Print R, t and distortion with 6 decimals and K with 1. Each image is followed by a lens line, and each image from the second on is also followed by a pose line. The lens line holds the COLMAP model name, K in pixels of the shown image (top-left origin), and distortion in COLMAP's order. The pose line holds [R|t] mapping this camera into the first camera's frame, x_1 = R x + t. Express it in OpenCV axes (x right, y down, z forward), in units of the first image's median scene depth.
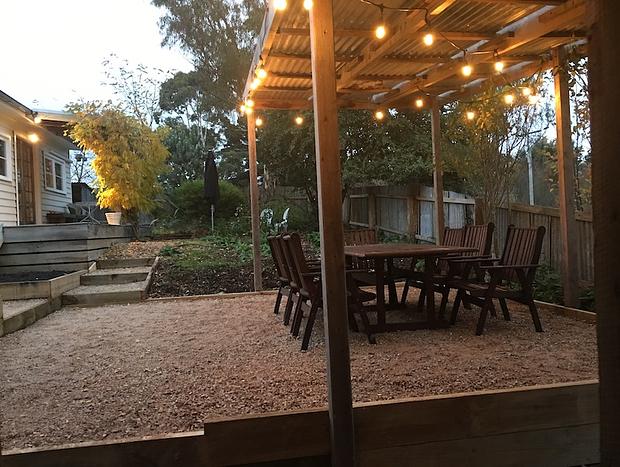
lens RADIAL K [[526.4, 0, 311.5], [0, 526.4, 233.2], [0, 0, 1]] dist [0.029639, -0.033144]
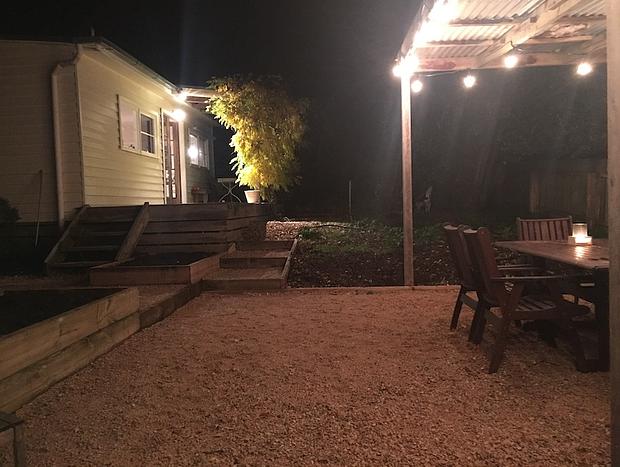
lens RADIAL K [[526.4, 0, 308.8], [0, 526.4, 234.6], [0, 0, 1]] dist [0.029639, -0.033144]
pose [[0.968400, 0.027778, -0.247851, -0.047399], [-0.014343, 0.998336, 0.055849, -0.019148], [0.248990, -0.050529, 0.967187, 0.124896]]
